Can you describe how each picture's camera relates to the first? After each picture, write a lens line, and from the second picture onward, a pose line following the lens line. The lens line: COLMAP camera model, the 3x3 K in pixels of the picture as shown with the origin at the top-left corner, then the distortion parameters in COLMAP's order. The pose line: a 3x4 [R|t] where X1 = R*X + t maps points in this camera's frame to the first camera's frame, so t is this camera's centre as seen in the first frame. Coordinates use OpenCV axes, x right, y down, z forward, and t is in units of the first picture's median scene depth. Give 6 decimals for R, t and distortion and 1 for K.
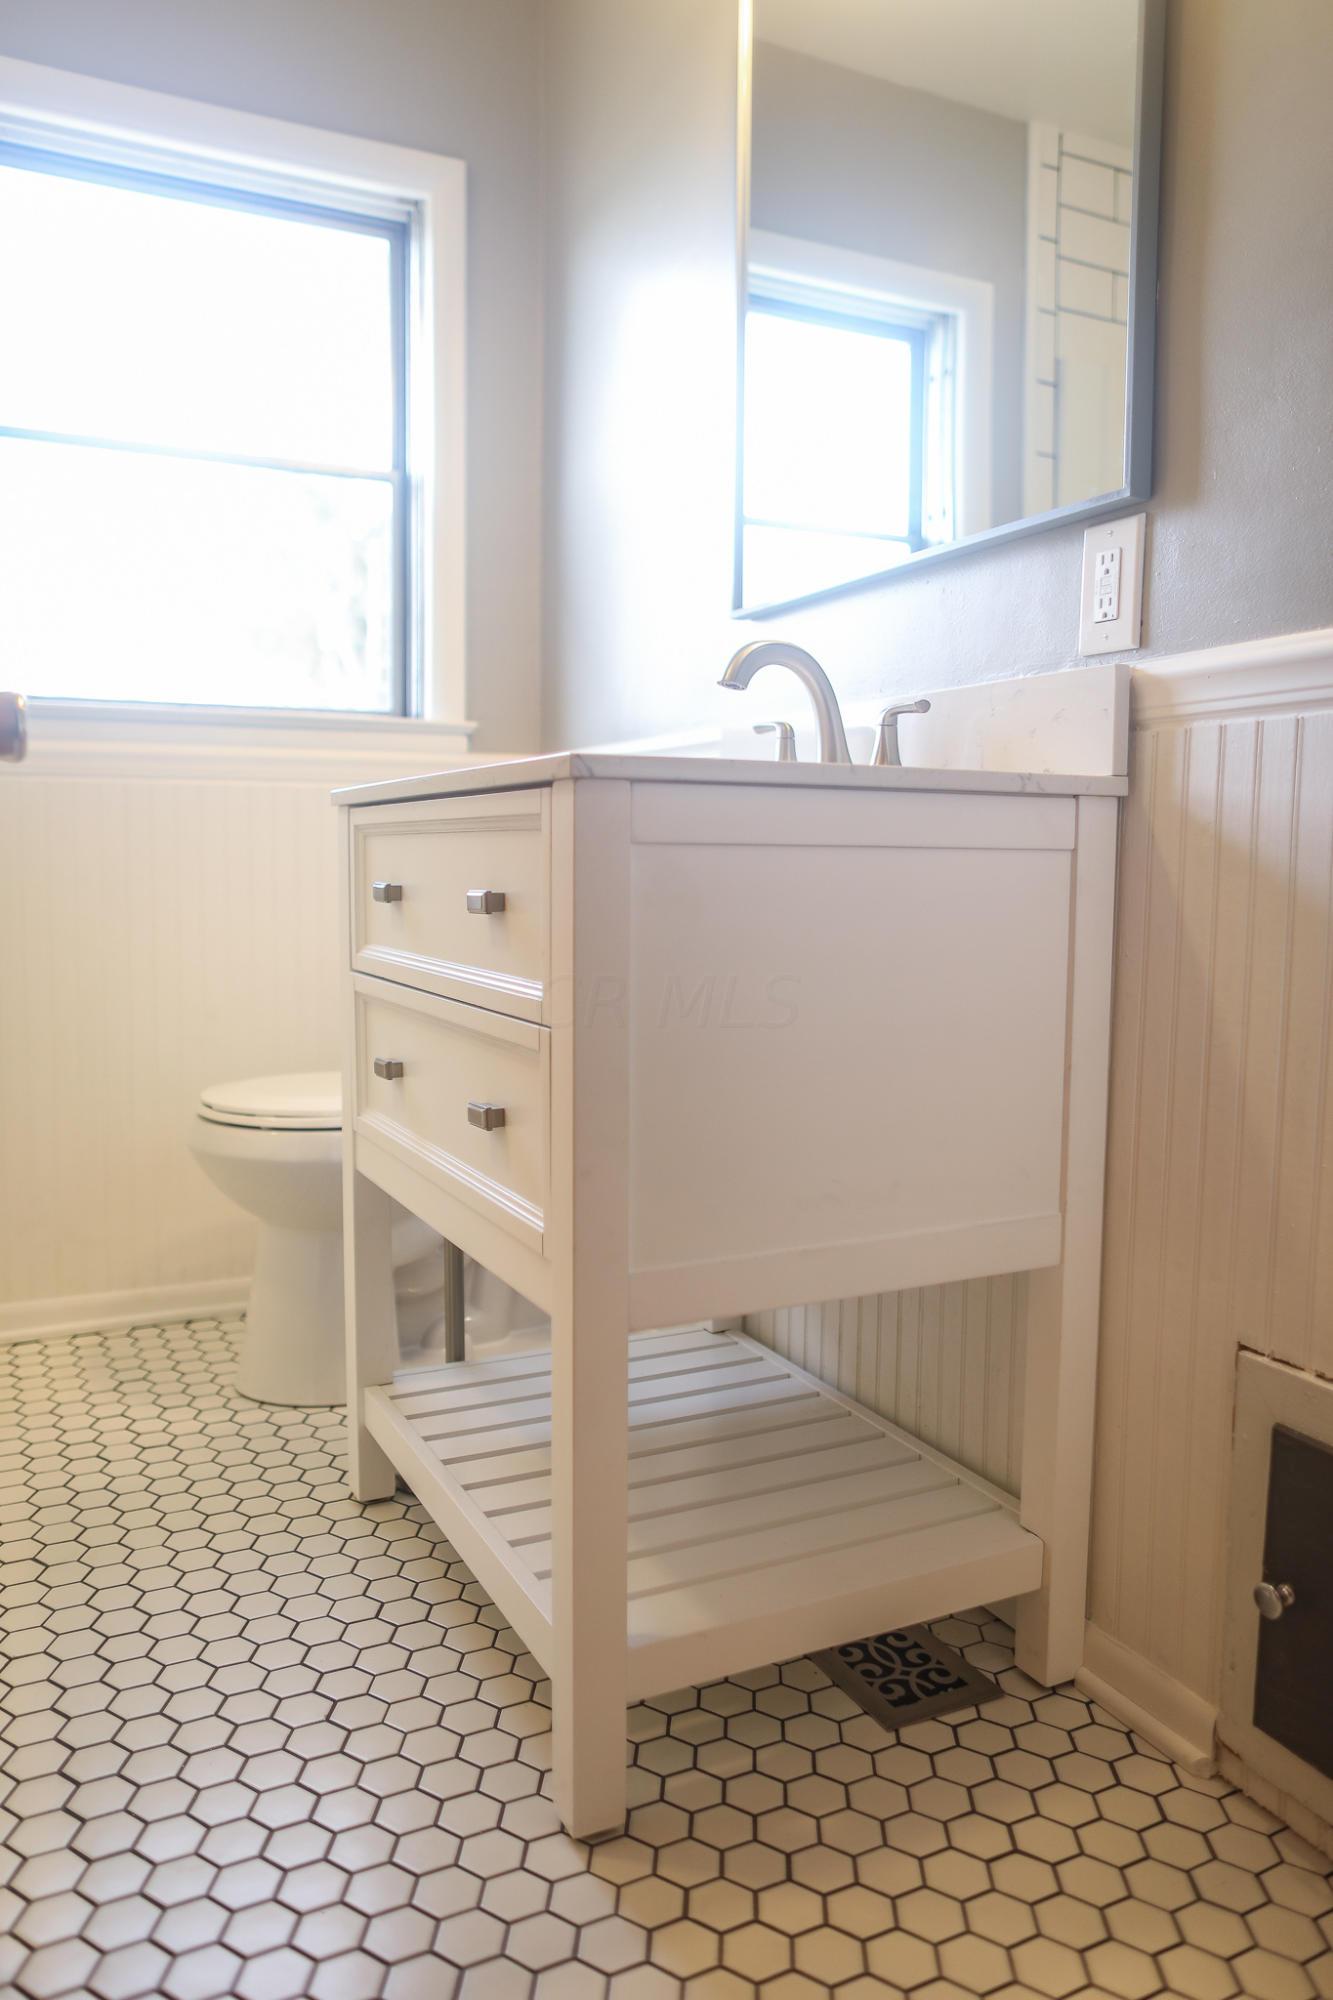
lens RADIAL K [[1411.8, 0, 647.0], [0, 1411.8, 1025.3], [0, 0, 1]] dist [-0.073116, 0.072957]
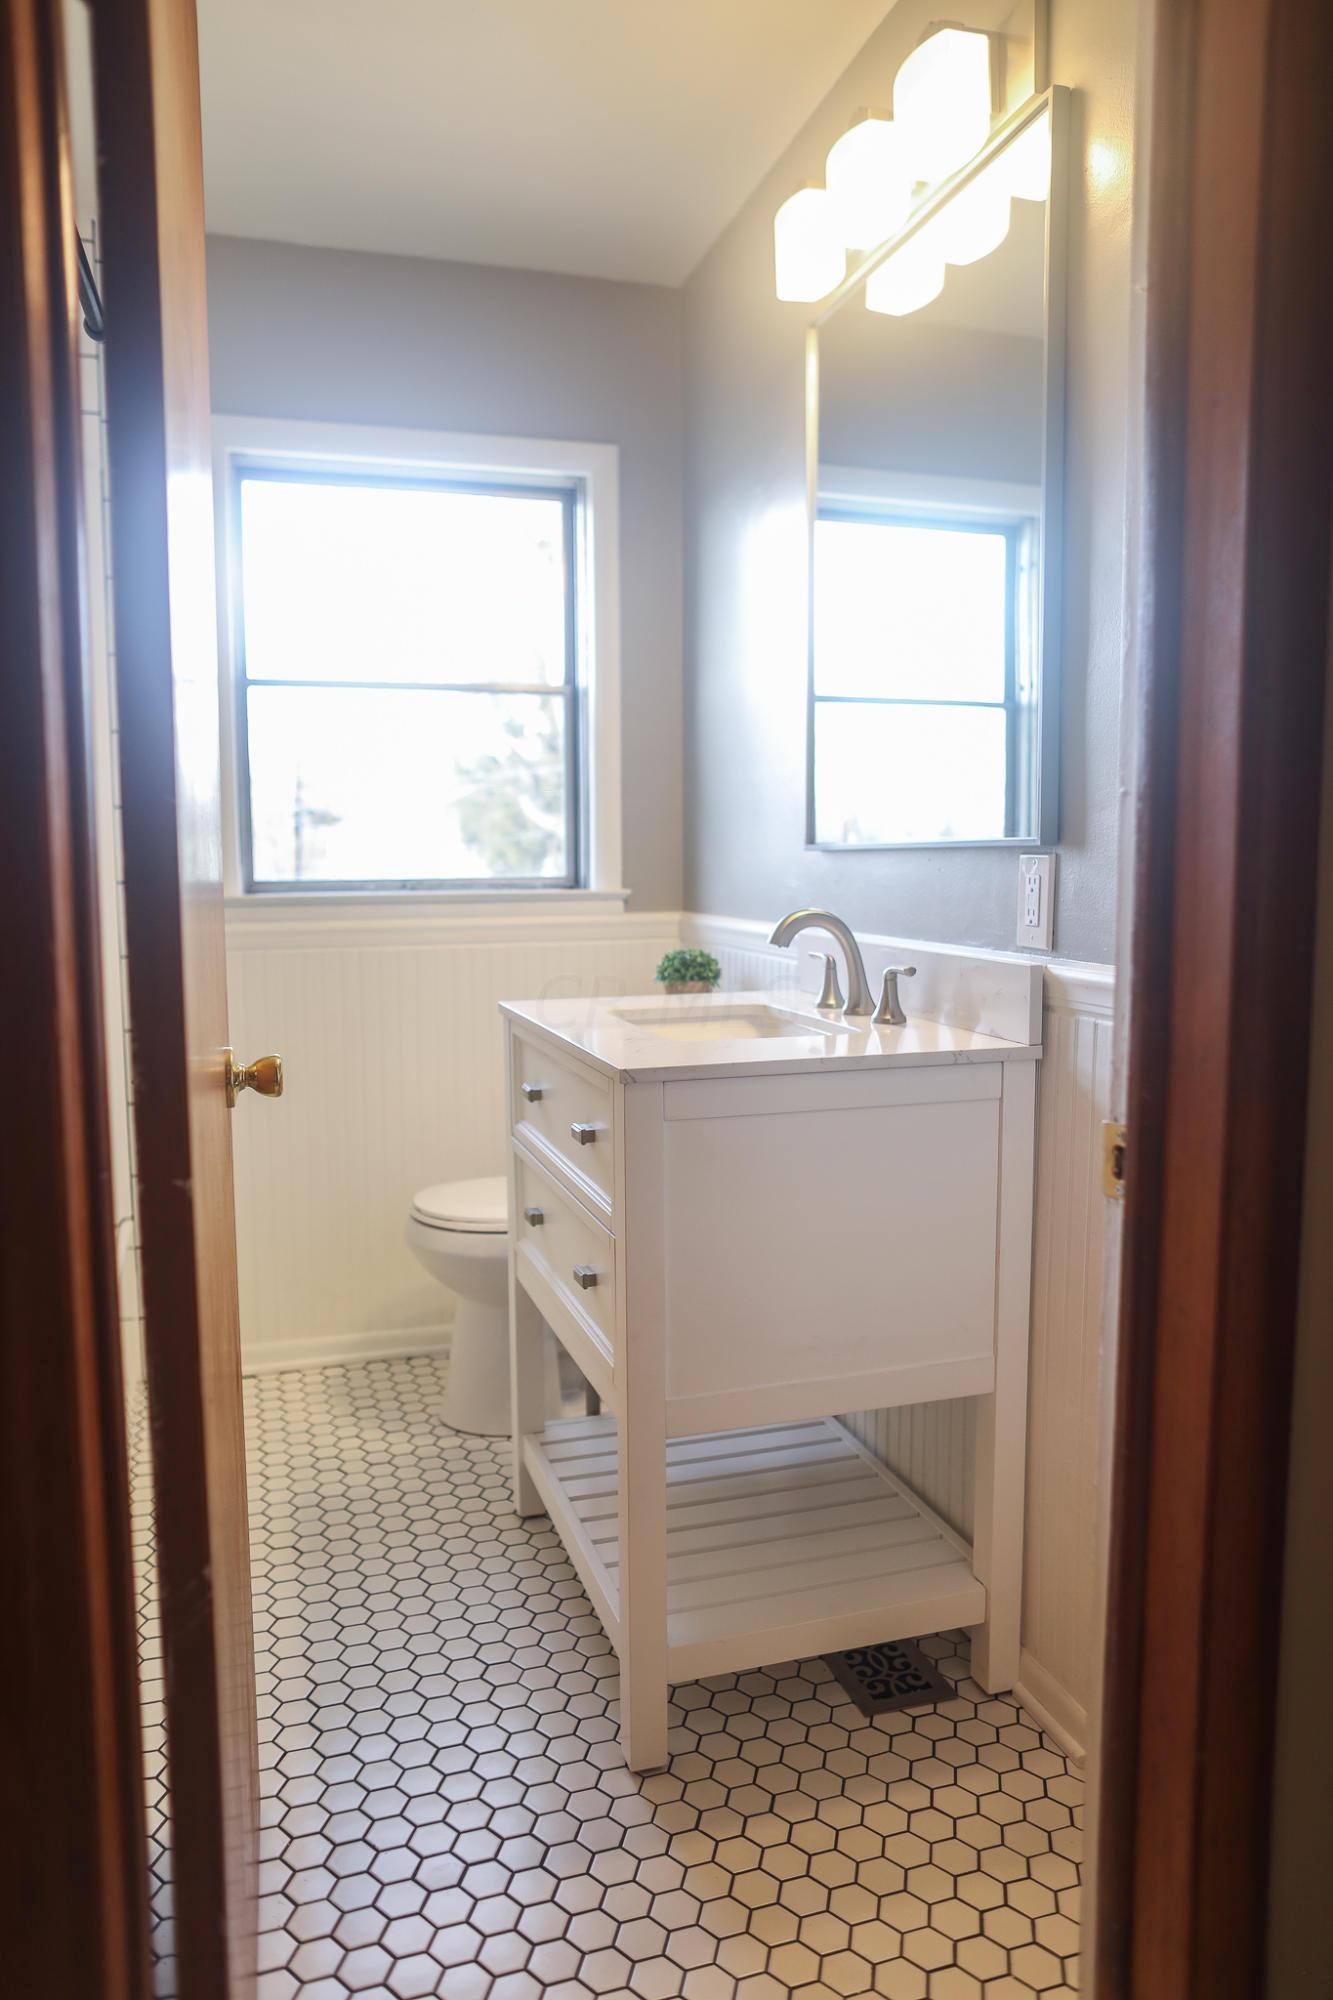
lens RADIAL K [[1384.2, 0, 666.5], [0, 1384.2, 1000.0], [0, 0, 1]] dist [-0.072636, 0.071792]
pose [[0.987684, 0.002654, -0.156441, 0.170806], [-0.001352, 0.999964, 0.008427, -0.208782], [0.156458, -0.008112, 0.987651, -0.353890]]
